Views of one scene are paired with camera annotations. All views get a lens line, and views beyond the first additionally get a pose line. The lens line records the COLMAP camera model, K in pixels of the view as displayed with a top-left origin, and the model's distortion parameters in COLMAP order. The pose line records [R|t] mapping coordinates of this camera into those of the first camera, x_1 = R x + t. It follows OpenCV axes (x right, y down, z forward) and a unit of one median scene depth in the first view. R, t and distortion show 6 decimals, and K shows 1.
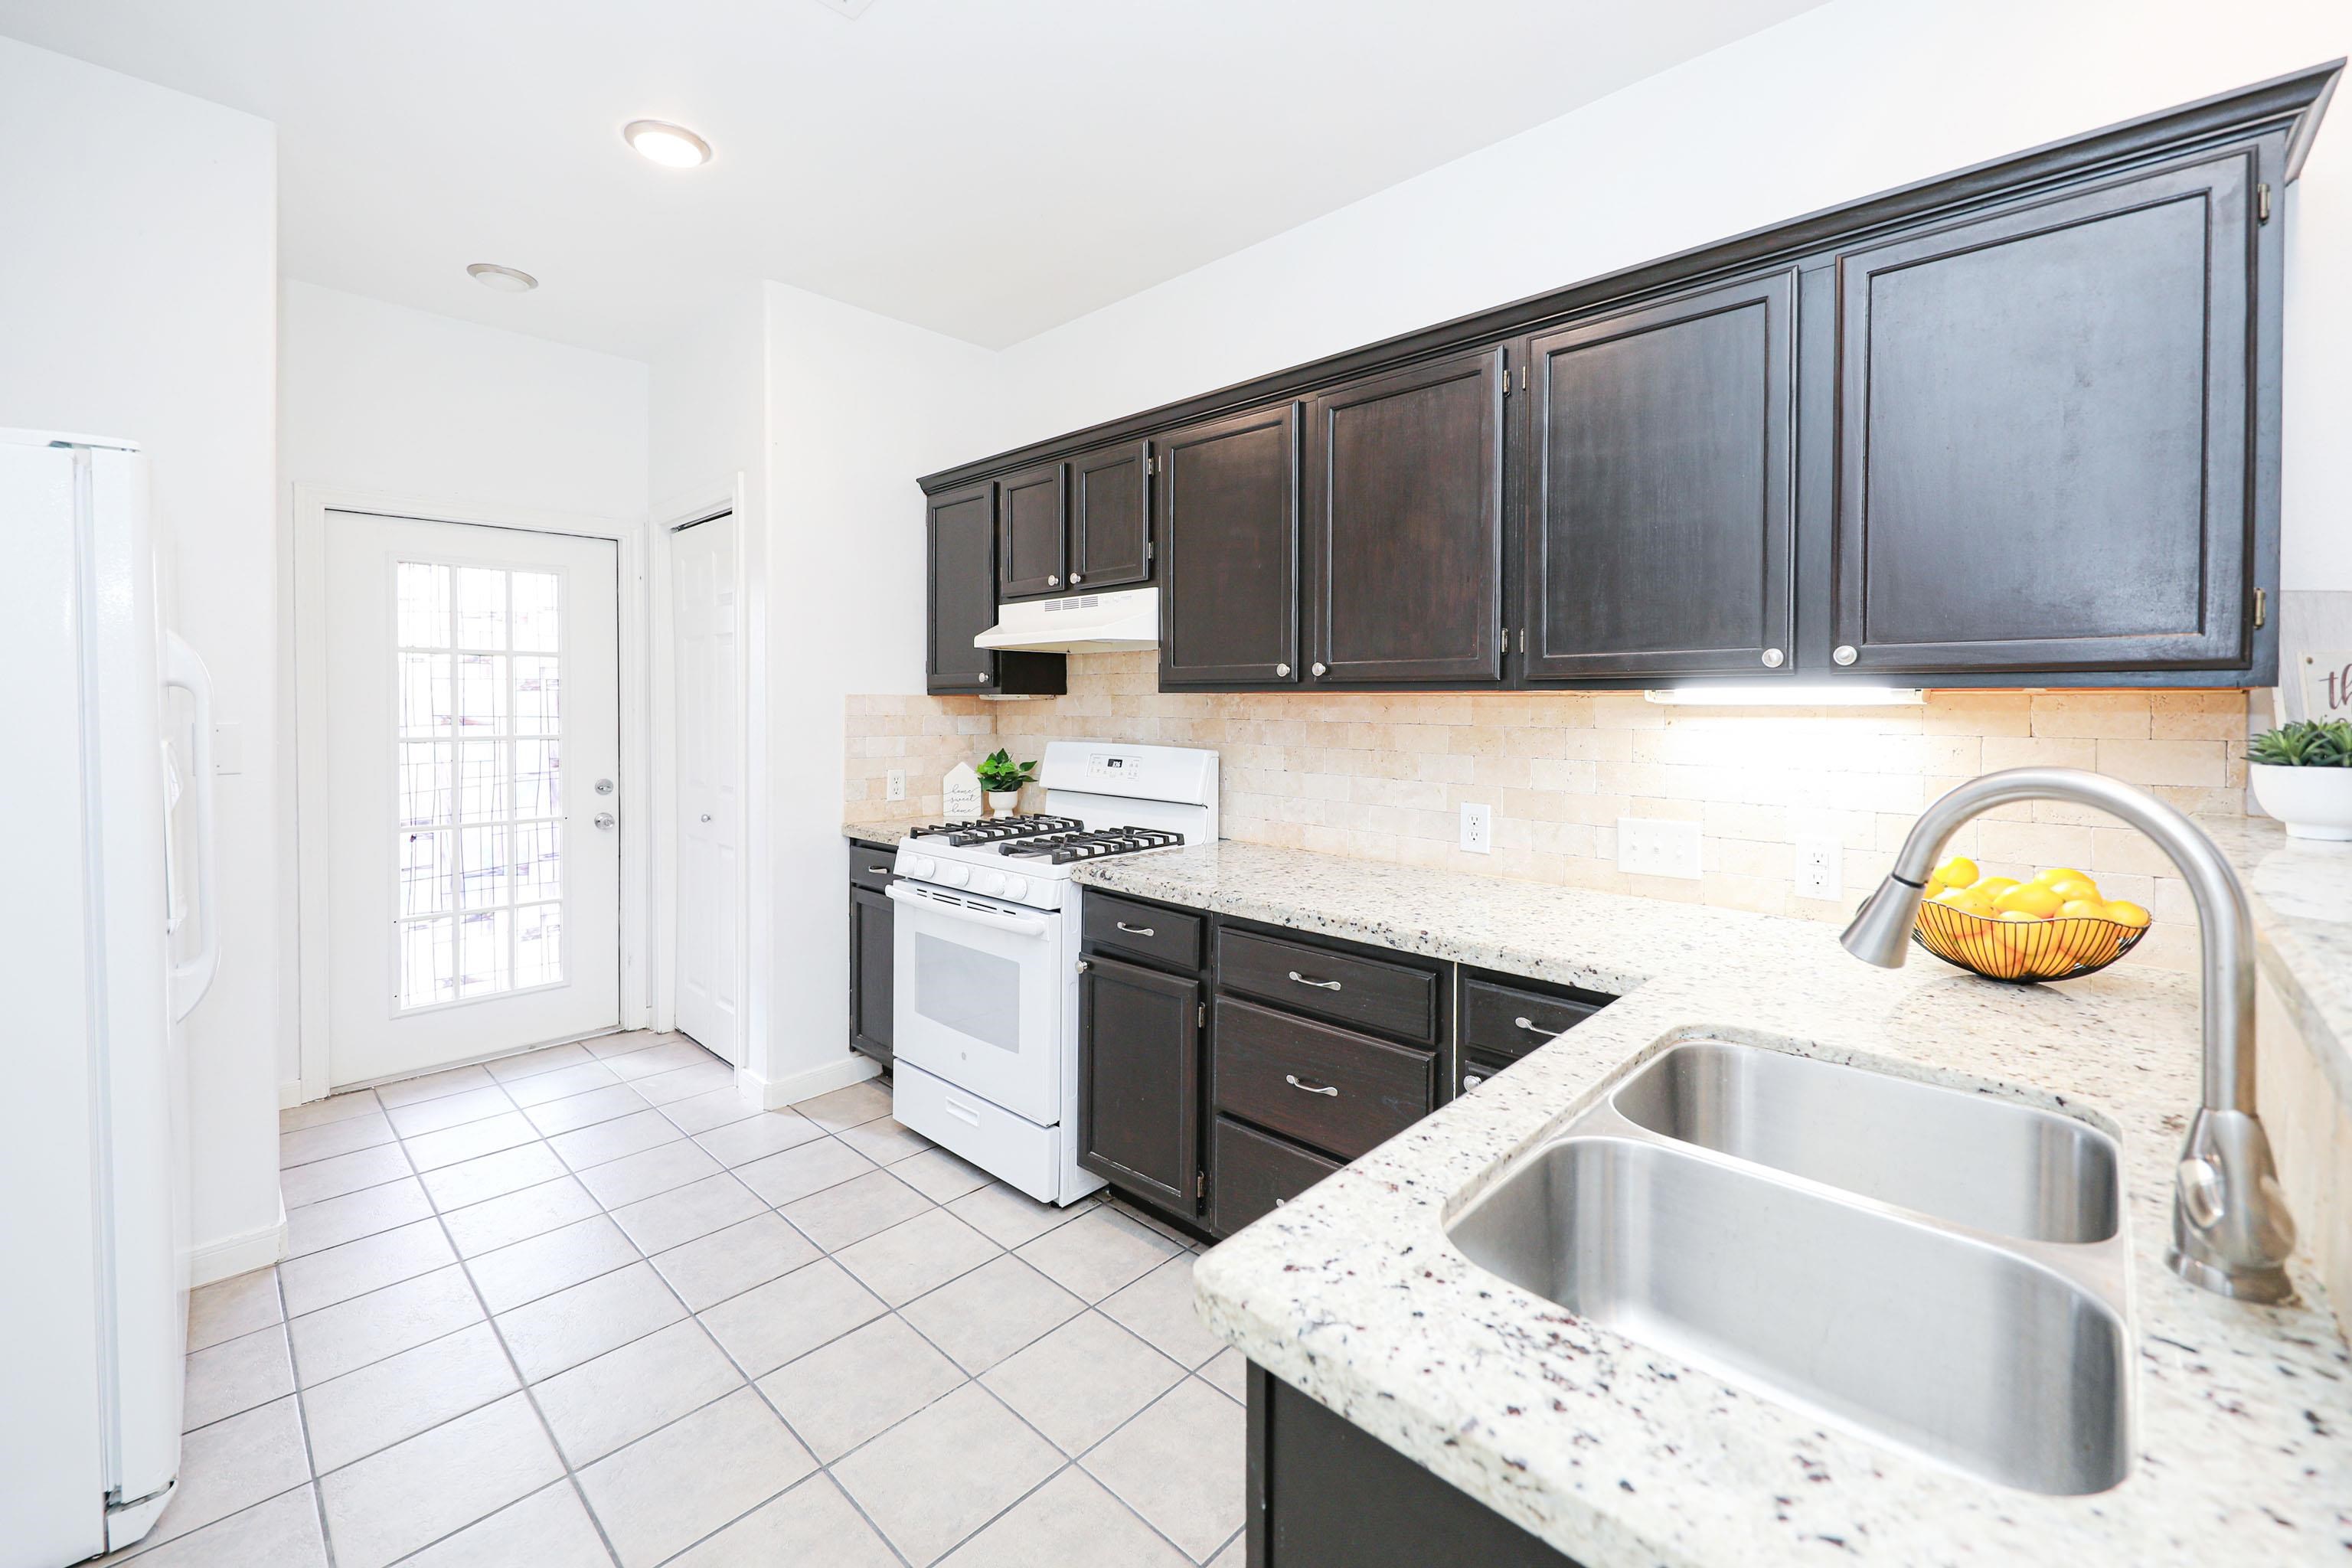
lens RADIAL K [[957.7, 0, 1181.6], [0, 957.7, 709.9], [0, 0, 1]] dist [0.001794, 0.000111]
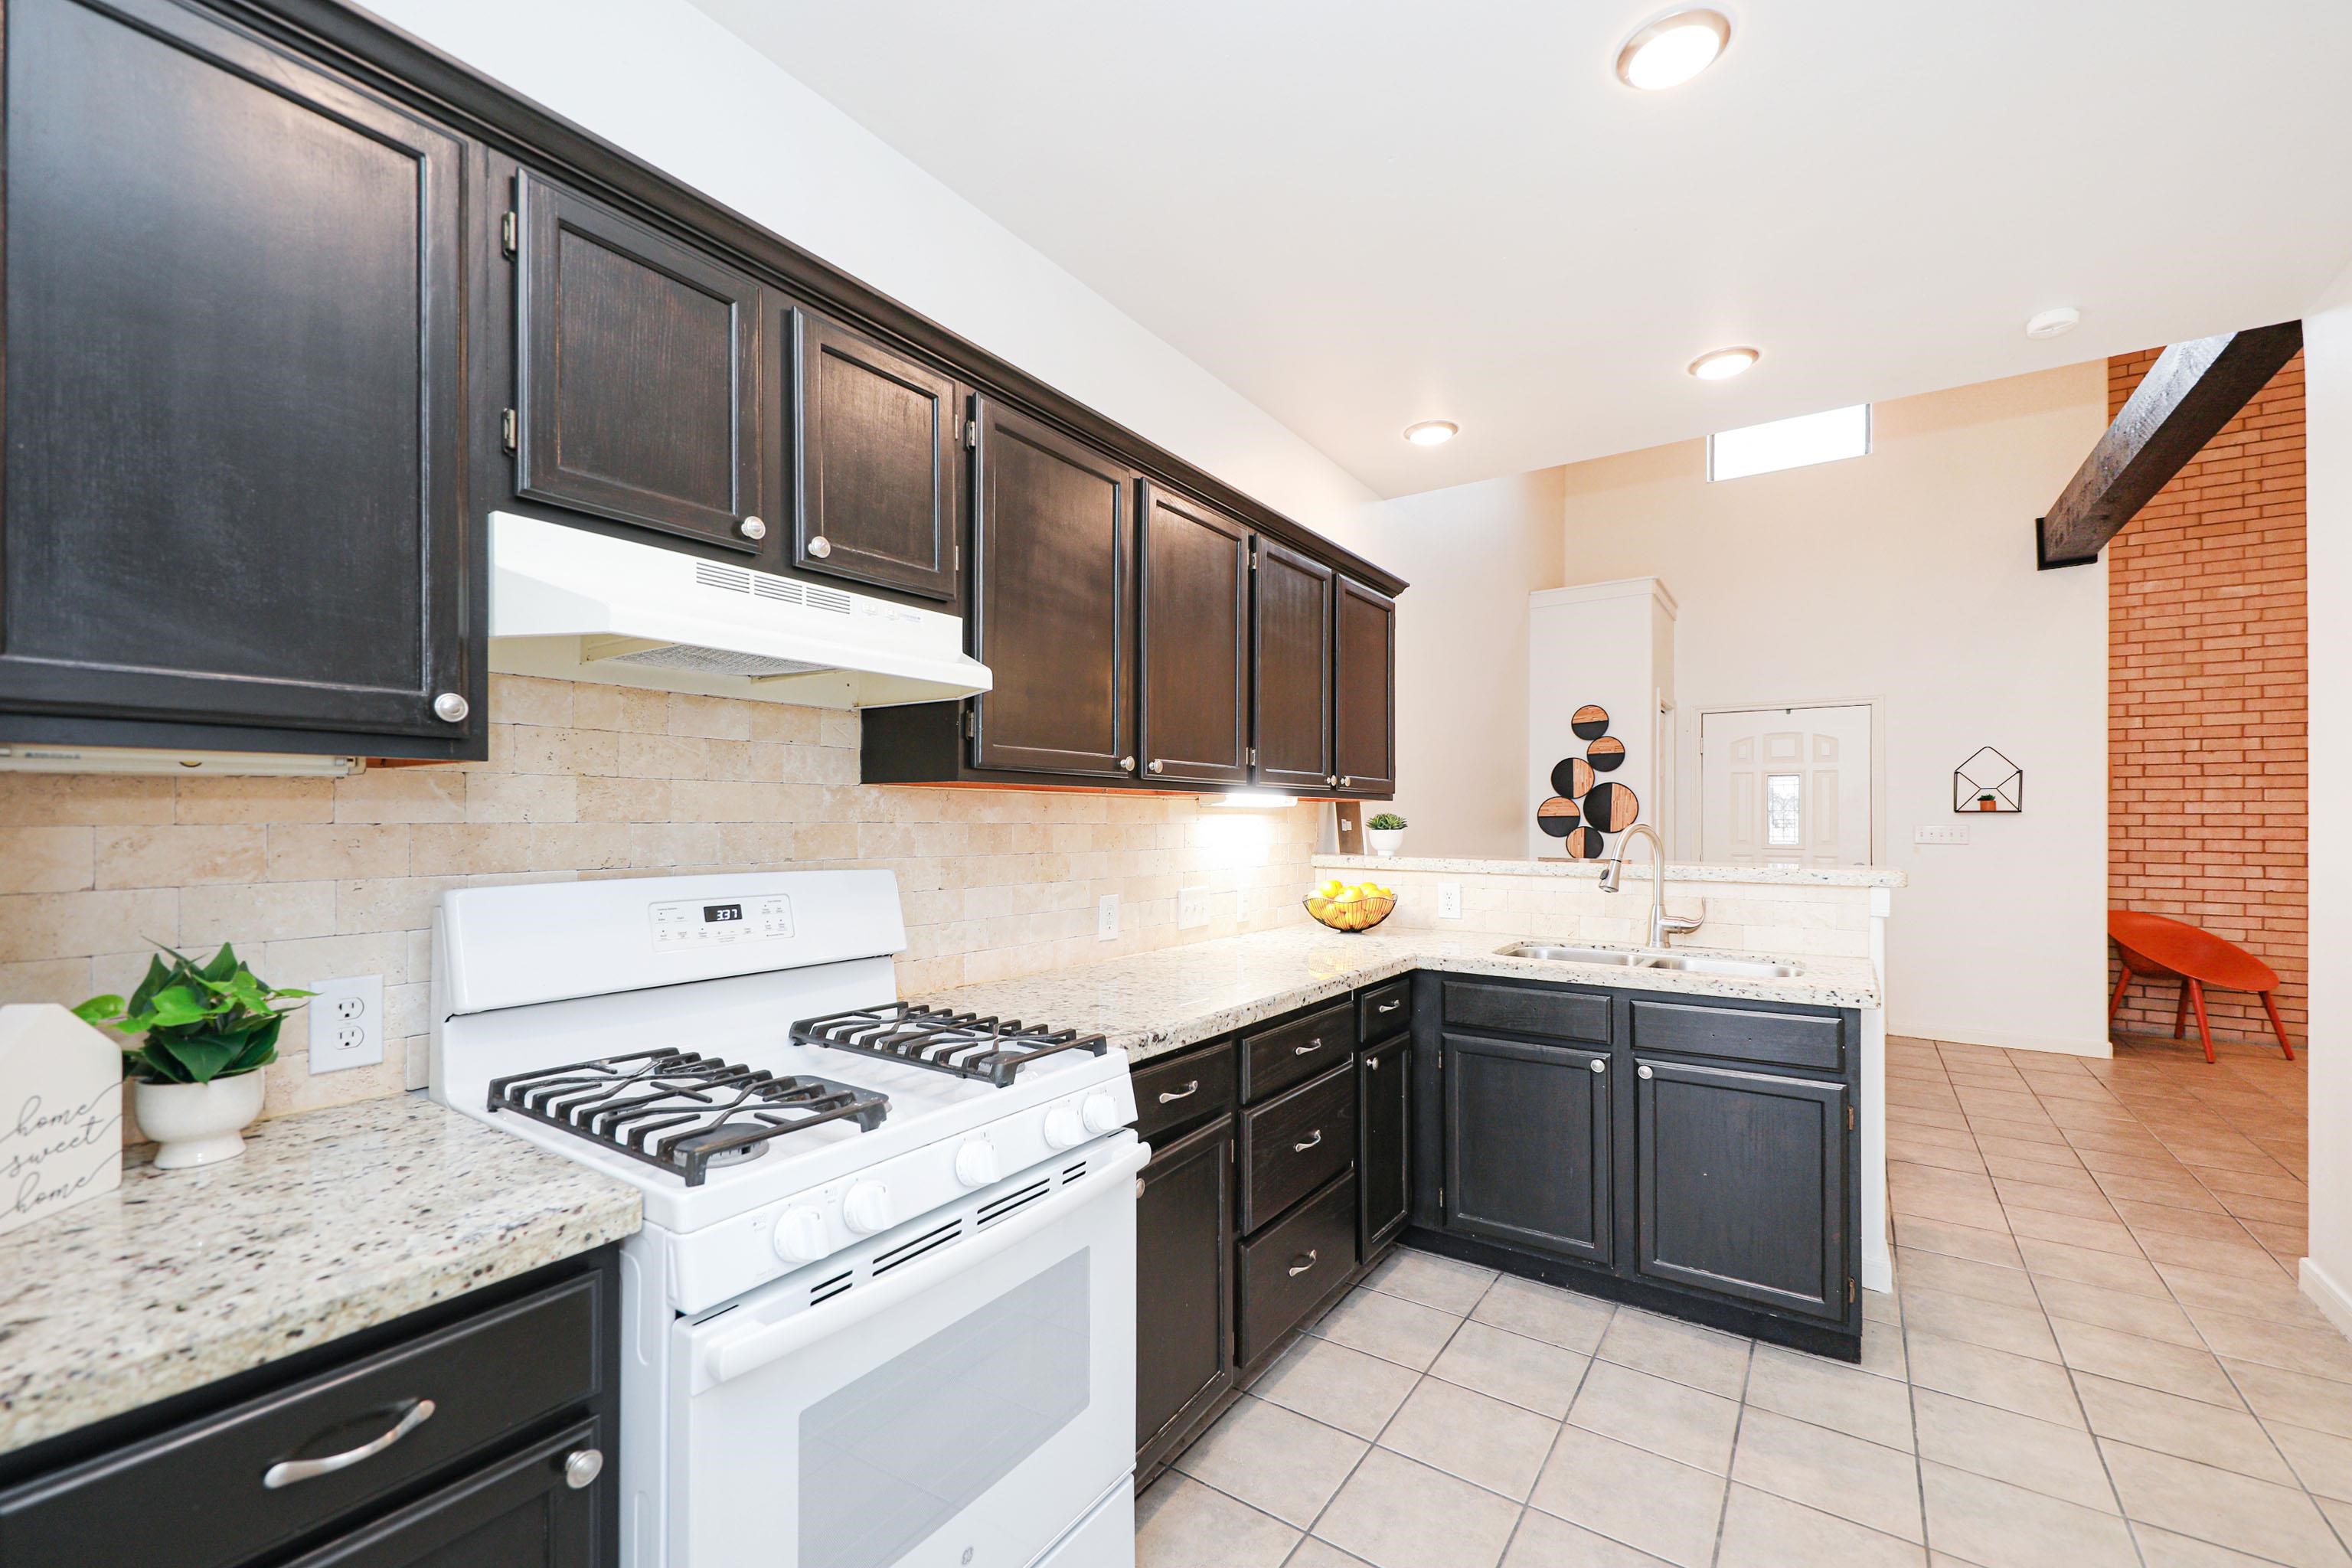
lens RADIAL K [[956.8, 0, 1177.8], [0, 956.8, 815.3], [0, 0, 1]] dist [0.000568, -0.000014]
pose [[-0.155594, 0.000236, 0.987821, -0.705215], [0.004598, 0.999989, 0.000486, 0.005356], [-0.987810, 0.004618, -0.155593, 0.979492]]
